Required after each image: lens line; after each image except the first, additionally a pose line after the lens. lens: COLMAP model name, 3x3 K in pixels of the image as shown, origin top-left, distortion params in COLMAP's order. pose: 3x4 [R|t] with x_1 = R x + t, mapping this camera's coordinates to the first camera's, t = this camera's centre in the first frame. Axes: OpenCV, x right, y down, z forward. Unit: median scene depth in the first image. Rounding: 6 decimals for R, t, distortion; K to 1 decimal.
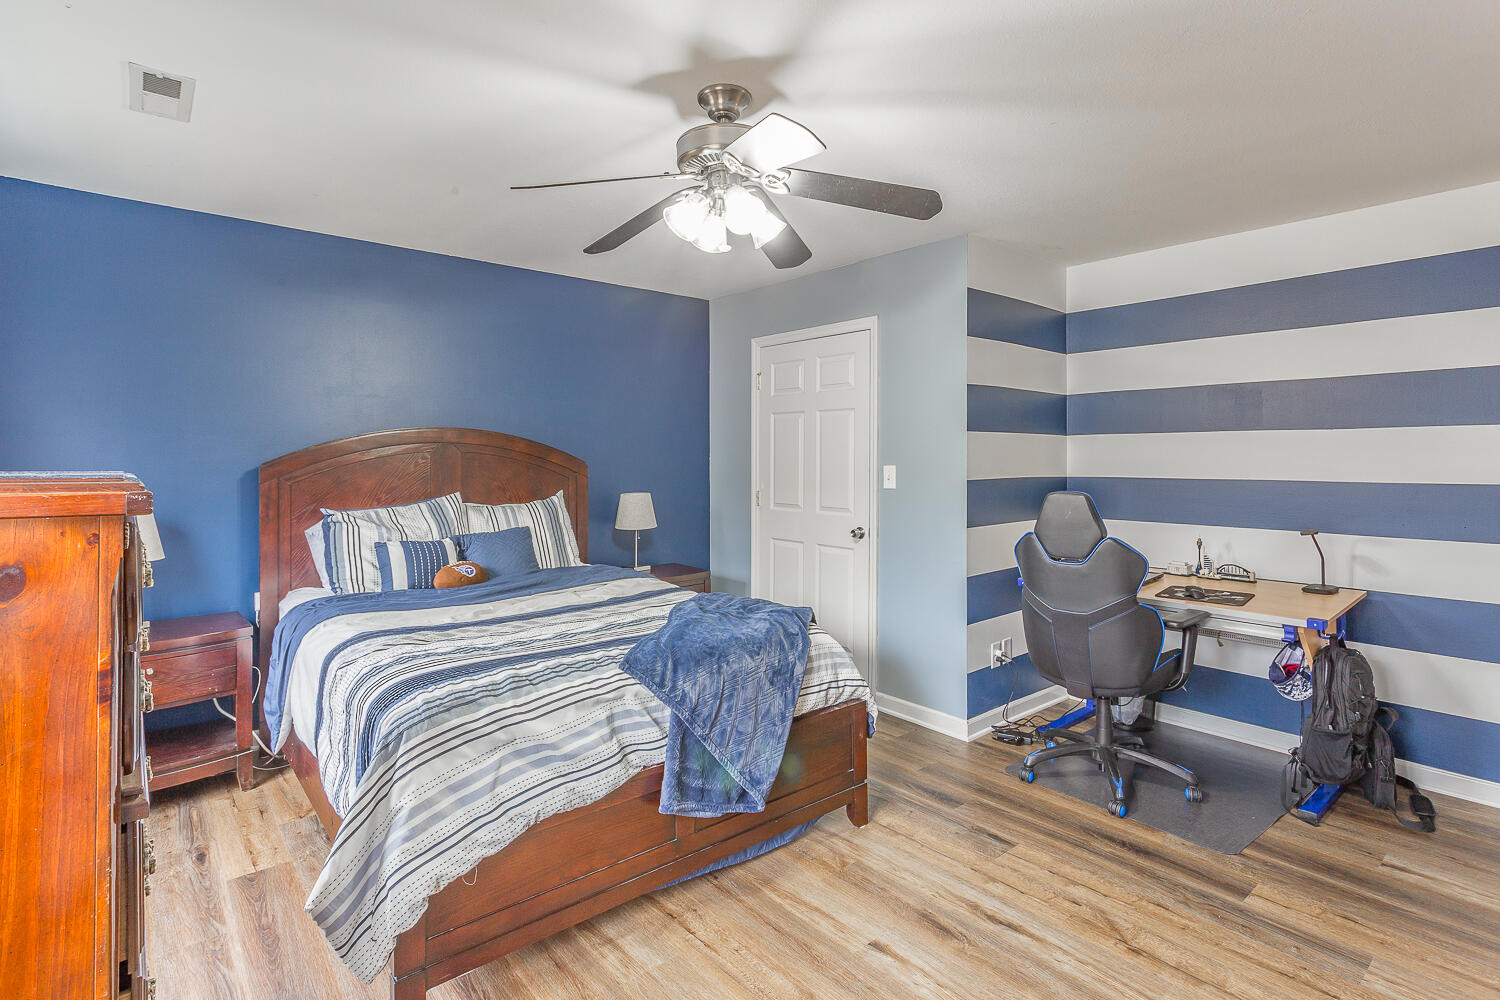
lens RADIAL K [[722.1, 0, 751.3], [0, 722.1, 462.9], [0, 0, 1]] dist [-0.000193, 0.001663]
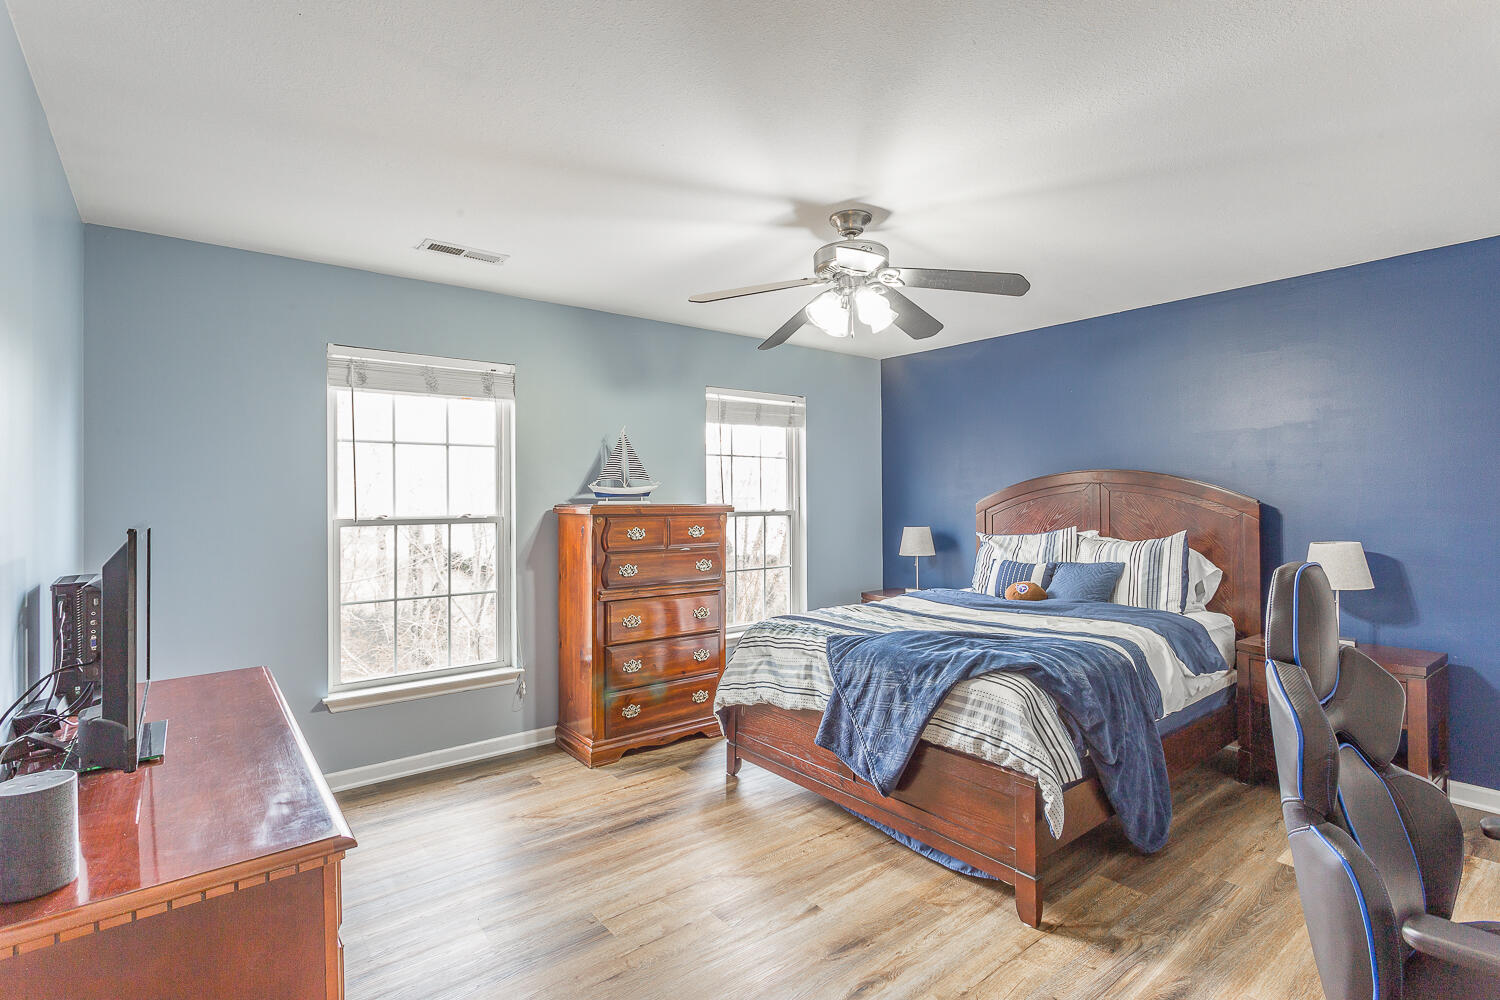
lens RADIAL K [[722.1, 0, 751.1], [0, 722.1, 500.6], [0, 0, 1]] dist [-0.000193, 0.001663]
pose [[-0.035036, -0.001719, -0.999385, 1.308675], [0.004771, 0.999987, -0.001888, -0.000878], [0.999375, -0.004834, -0.035027, 0.900465]]
